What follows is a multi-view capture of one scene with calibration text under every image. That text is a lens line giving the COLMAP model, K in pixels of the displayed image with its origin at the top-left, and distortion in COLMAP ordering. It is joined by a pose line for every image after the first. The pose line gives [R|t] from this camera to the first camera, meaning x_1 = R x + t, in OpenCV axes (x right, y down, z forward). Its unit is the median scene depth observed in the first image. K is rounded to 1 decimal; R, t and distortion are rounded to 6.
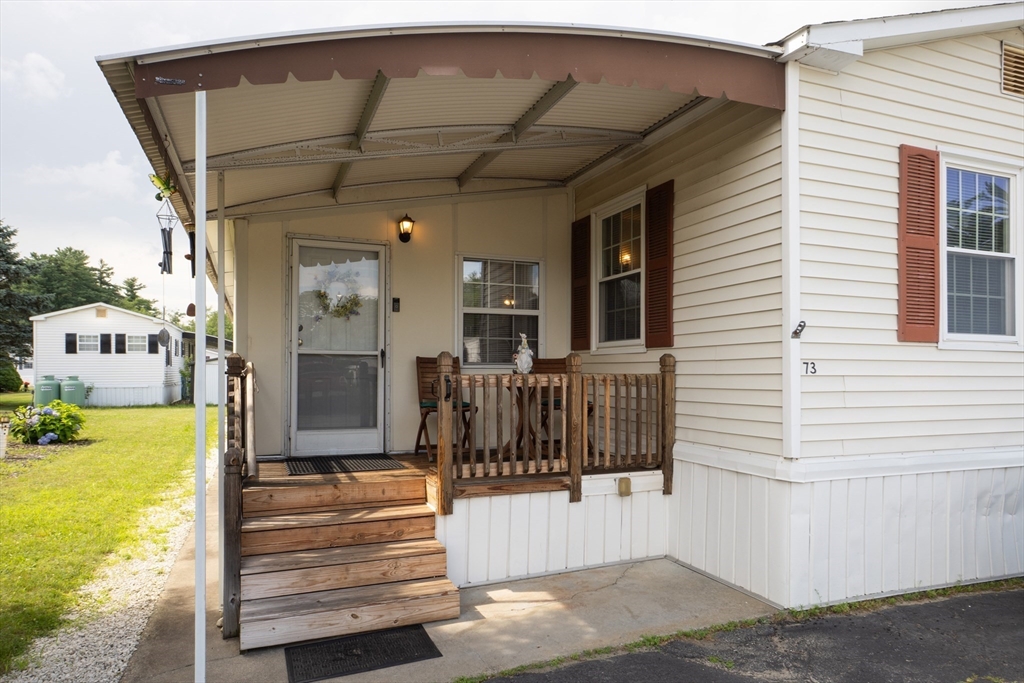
lens RADIAL K [[633.1, 0, 514.9], [0, 633.1, 370.5], [0, 0, 1]] dist [-0.004273, -0.000901]
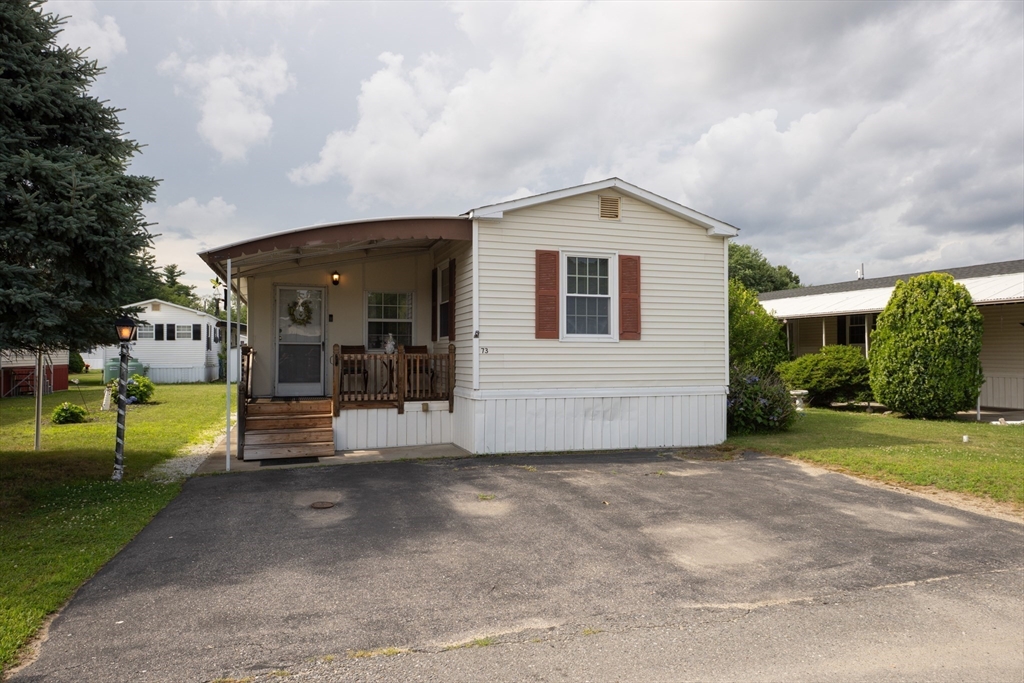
lens RADIAL K [[660.8, 0, 512.0], [0, 660.8, 341.5], [0, 0, 1]] dist [-0.000654, 0.000715]
pose [[0.997780, -0.003864, -0.066478, 0.574984], [0.002623, 0.999821, -0.018749, 0.006543], [0.066539, 0.018533, 0.997612, -1.113929]]
